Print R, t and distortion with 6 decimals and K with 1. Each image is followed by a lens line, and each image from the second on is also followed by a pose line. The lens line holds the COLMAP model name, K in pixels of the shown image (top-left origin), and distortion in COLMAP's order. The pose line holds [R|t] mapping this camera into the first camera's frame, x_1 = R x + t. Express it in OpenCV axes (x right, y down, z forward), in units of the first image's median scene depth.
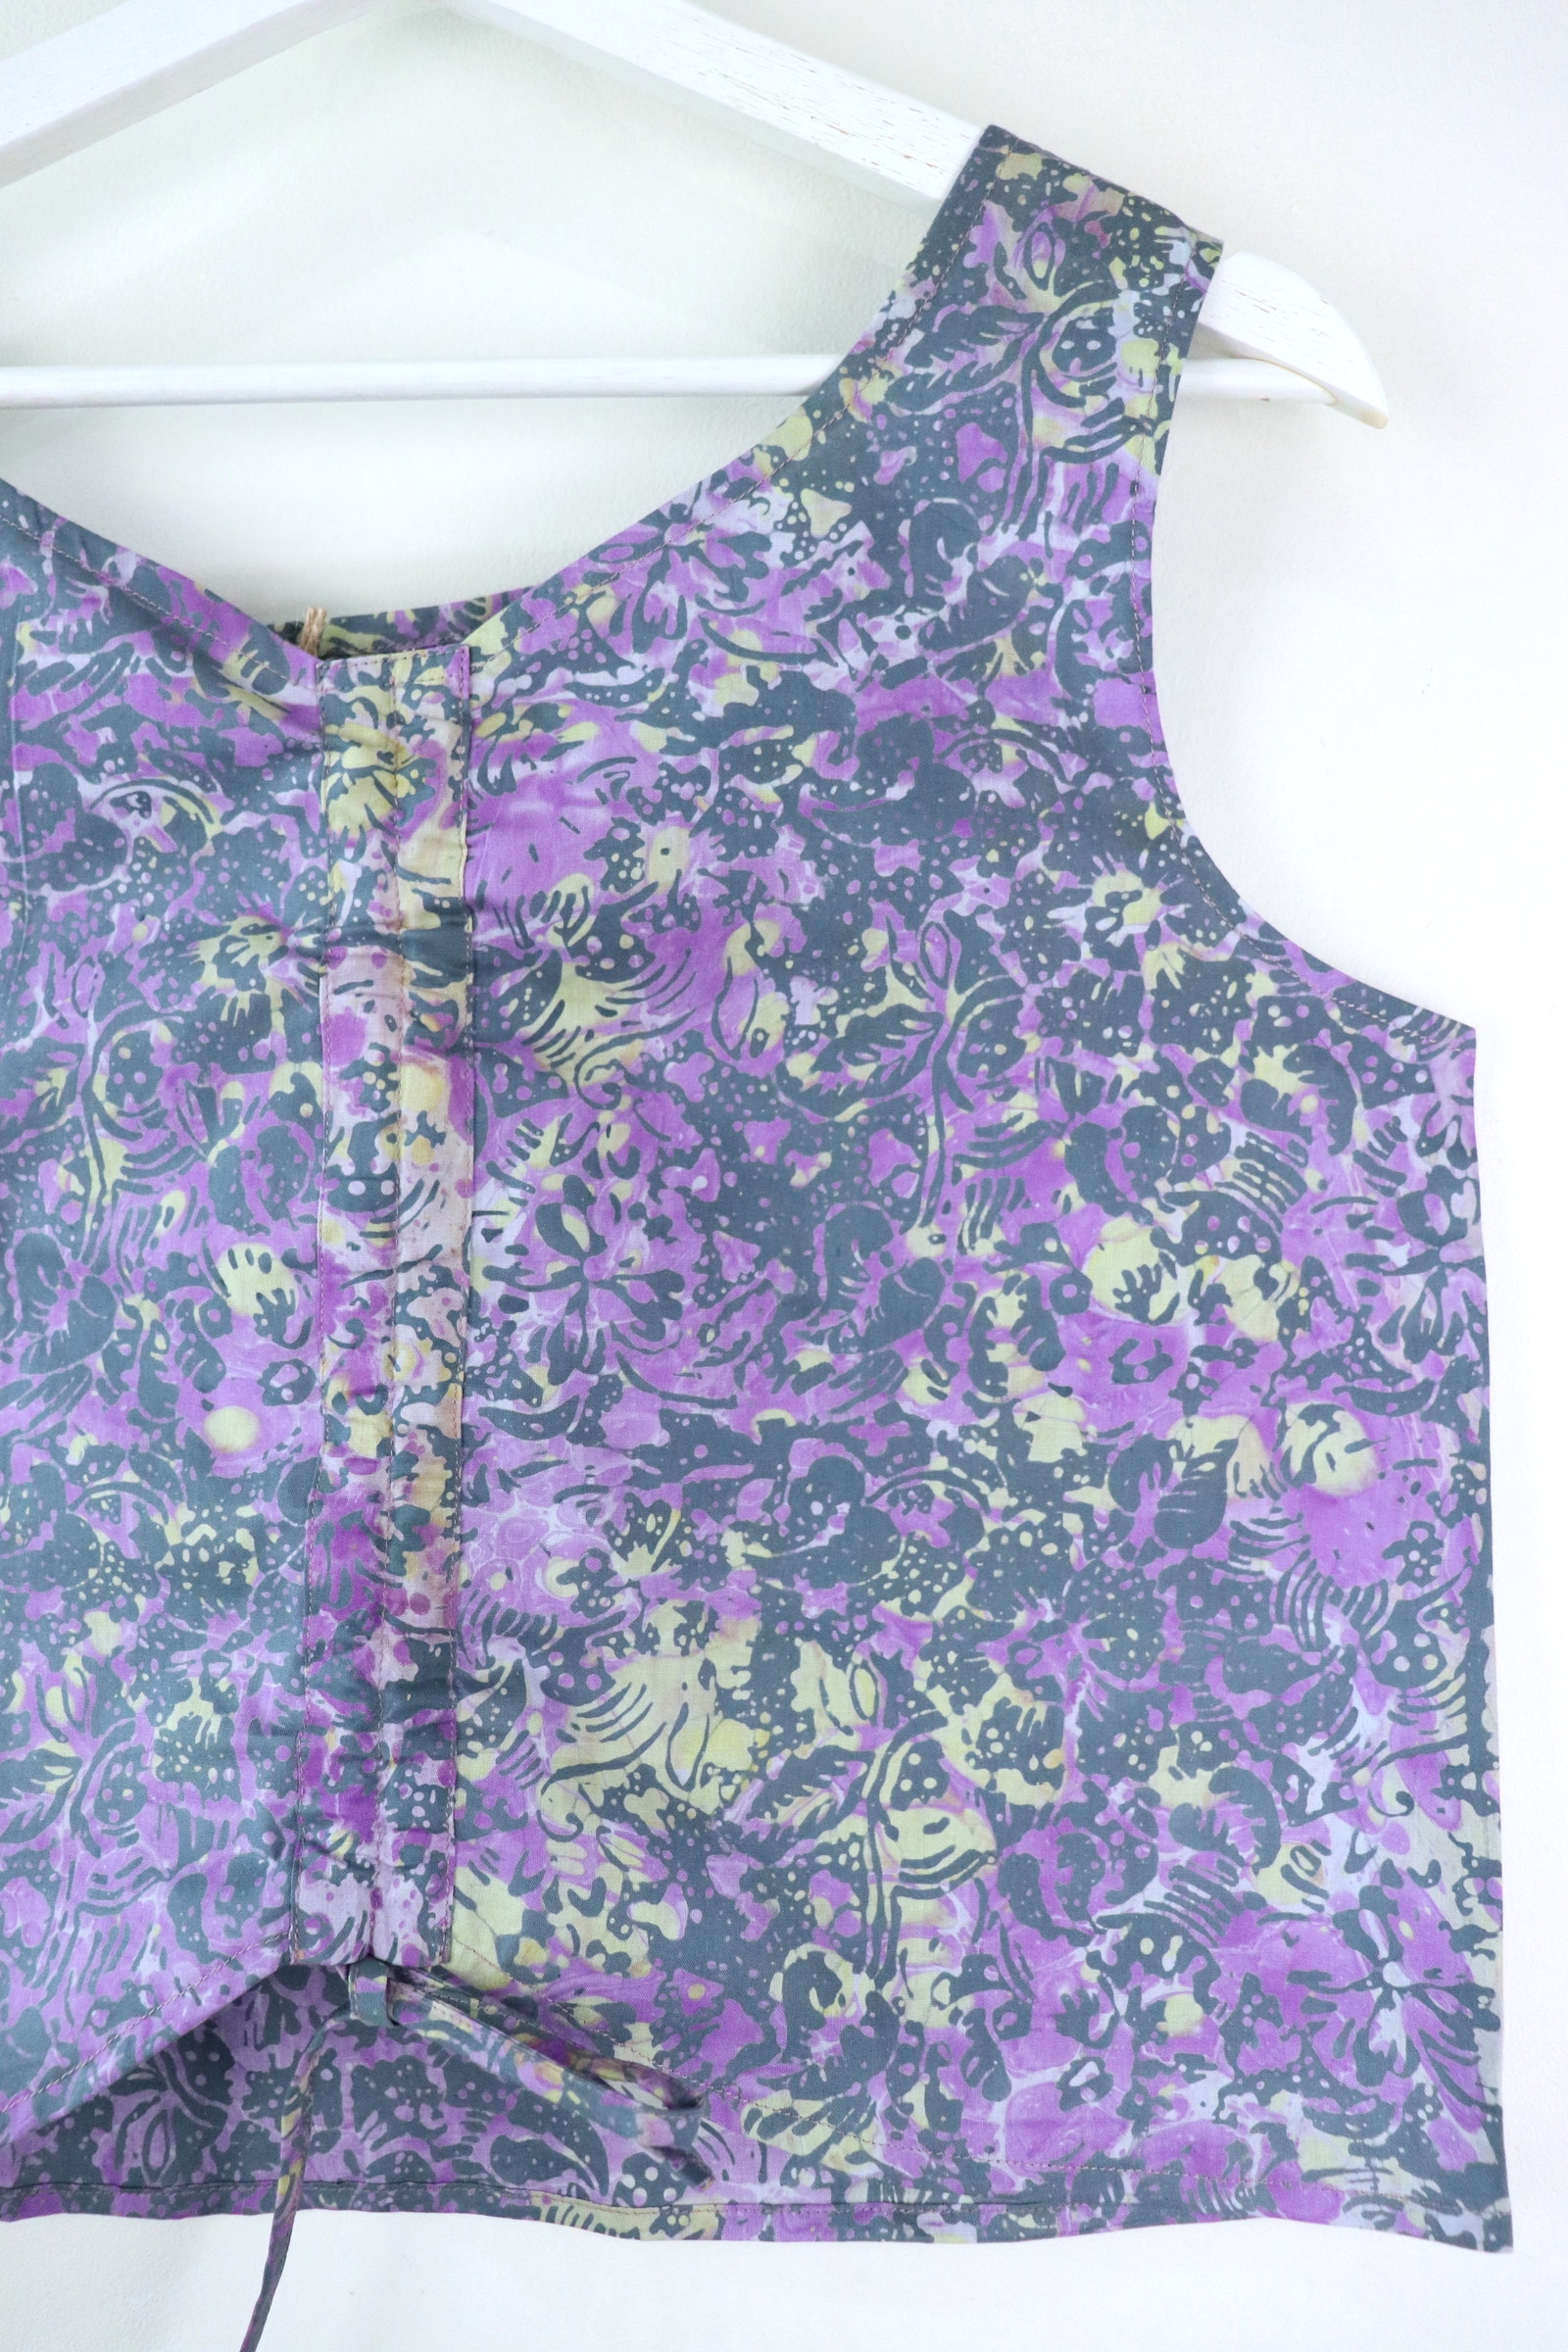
lens RADIAL K [[1971.8, 0, 790.0], [0, 1971.8, 1158.0], [0, 0, 1]] dist [-0.202320, 0.168618]
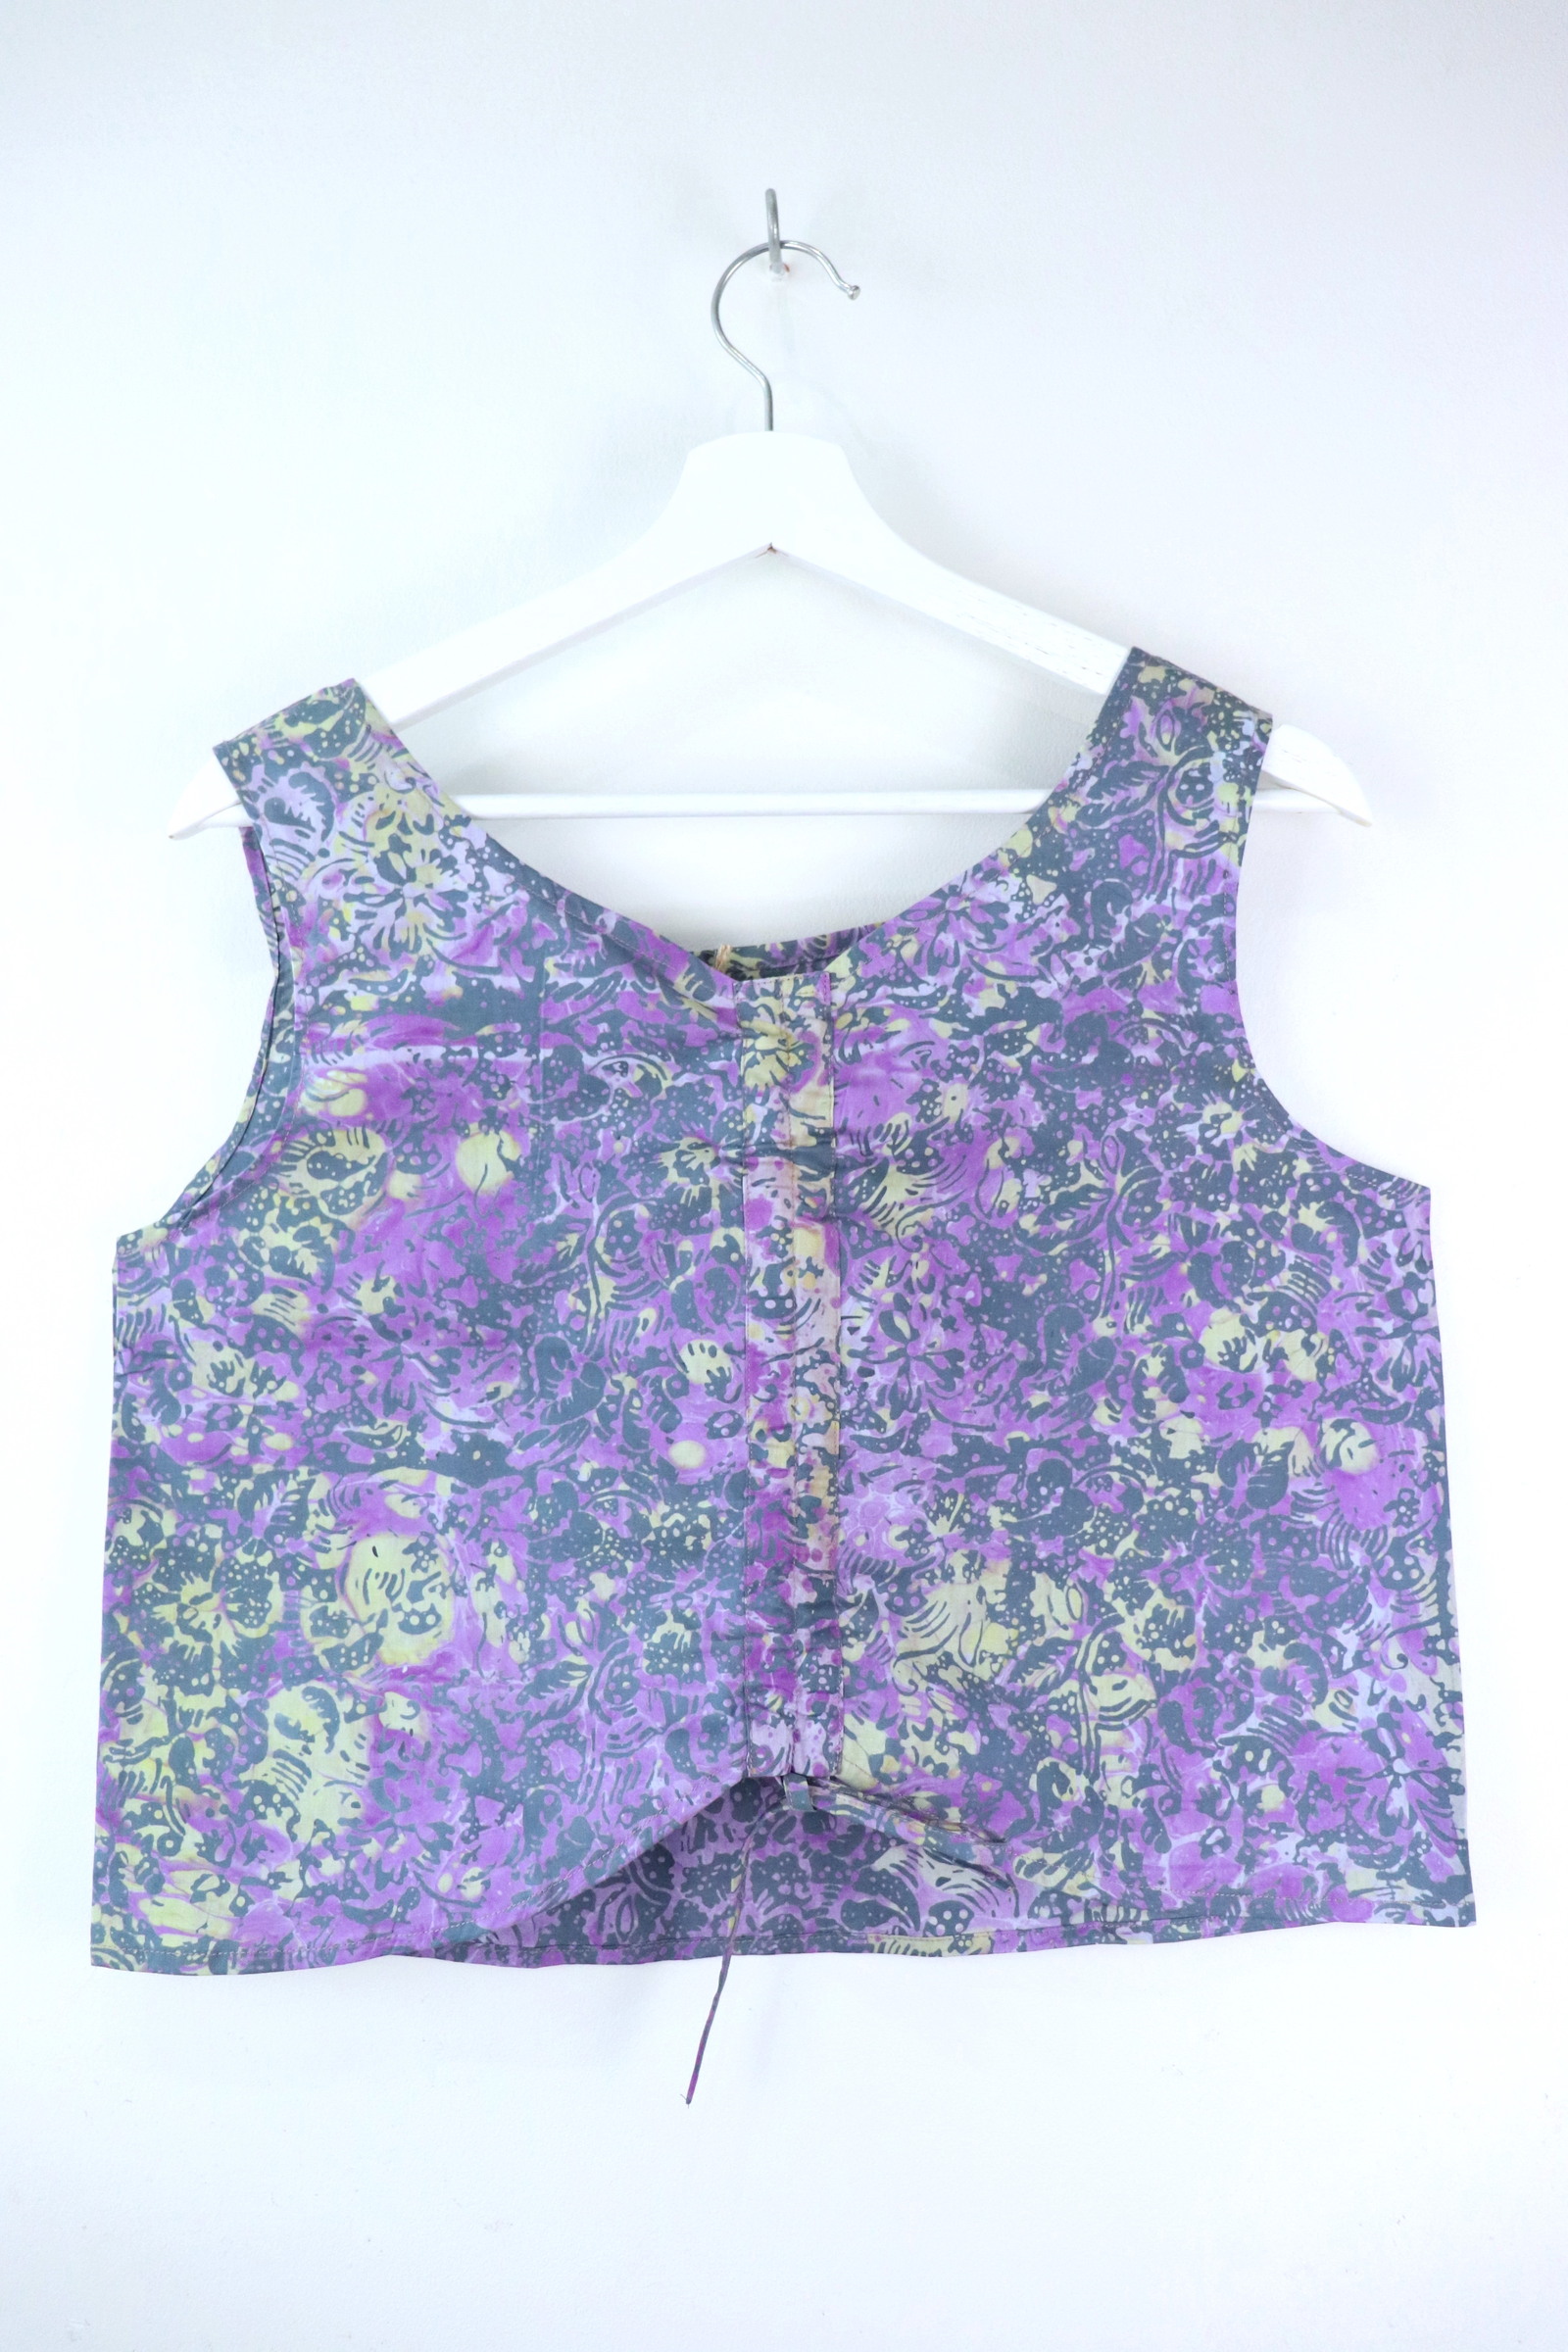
lens RADIAL K [[1971.8, 0, 783.2], [0, 1971.8, 1157.6], [0, 0, 1]] dist [-0.202320, 0.168618]
pose [[0.999171, -0.020752, 0.035034, -0.262928], [0.021895, 0.999231, -0.032543, -0.053223], [-0.034331, 0.033283, 0.998856, -0.653741]]
